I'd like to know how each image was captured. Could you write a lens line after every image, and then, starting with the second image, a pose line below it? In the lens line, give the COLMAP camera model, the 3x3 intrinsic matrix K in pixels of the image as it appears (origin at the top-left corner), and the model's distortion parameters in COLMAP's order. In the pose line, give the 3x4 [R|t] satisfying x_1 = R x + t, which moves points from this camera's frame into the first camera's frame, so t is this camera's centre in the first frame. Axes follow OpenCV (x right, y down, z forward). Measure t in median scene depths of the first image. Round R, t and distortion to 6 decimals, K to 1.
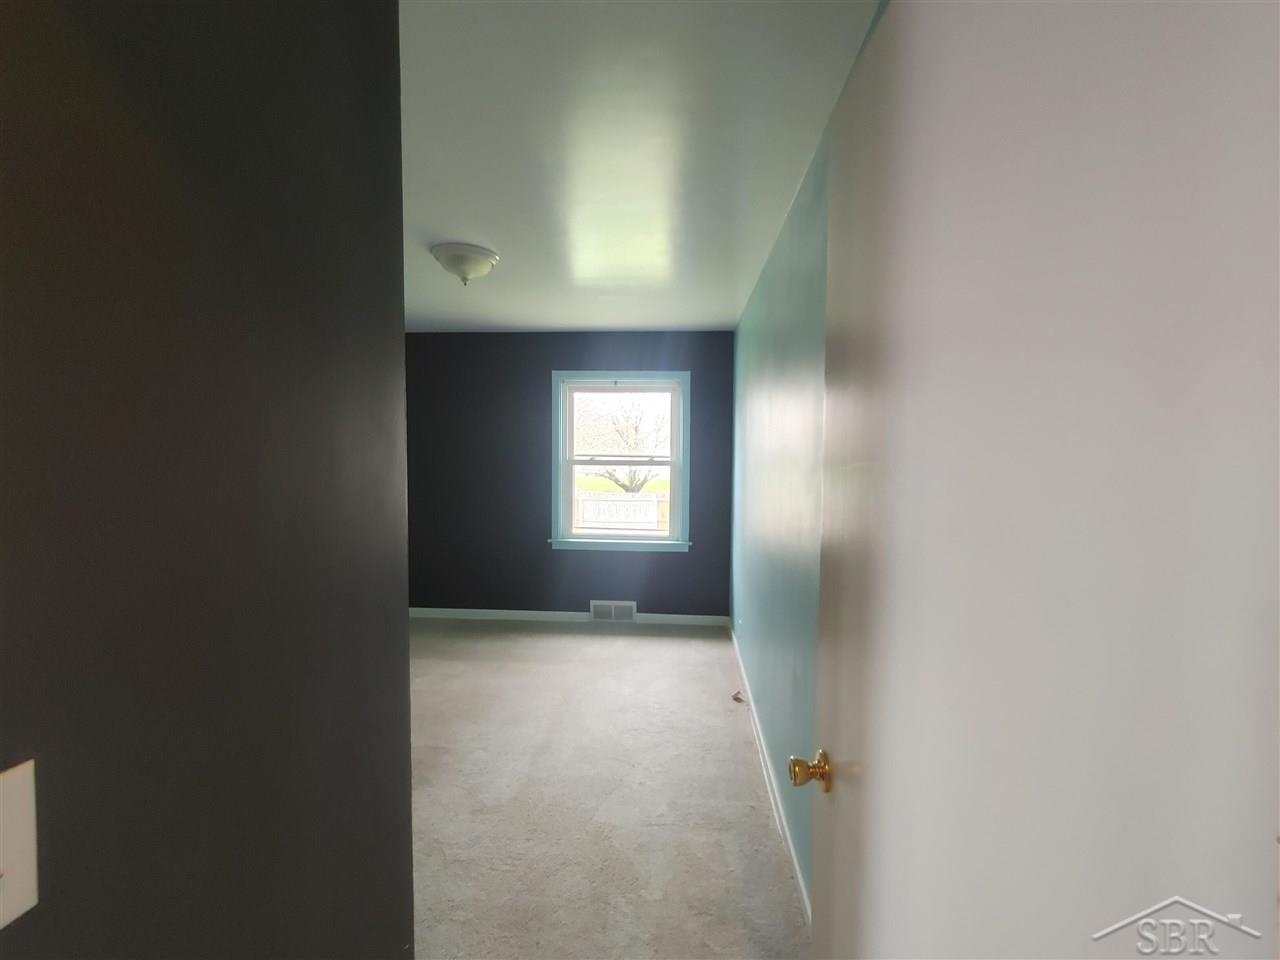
lens RADIAL K [[561.8, 0, 625.1], [0, 561.8, 484.2], [0, 0, 1]] dist [0.001687, 0.000309]
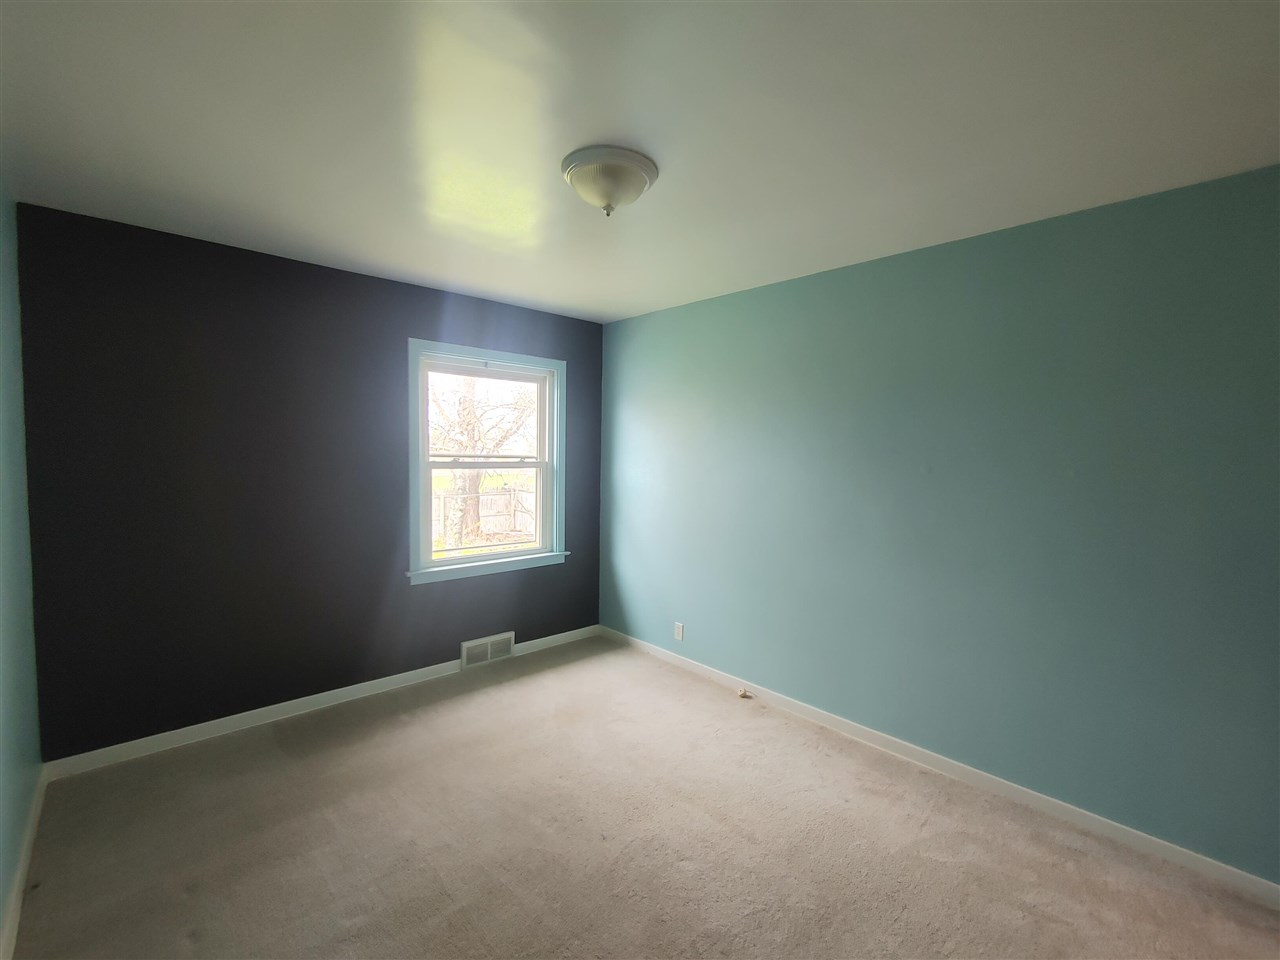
lens RADIAL K [[575.4, 0, 639.8], [0, 575.4, 492.2], [0, 0, 1]] dist [0.074432, 0.000099]
pose [[0.709747, -0.049599, 0.702709, -0.442060], [0.035414, 0.998769, 0.034726, -0.020048], [-0.703566, 0.000239, 0.710630, 0.257206]]
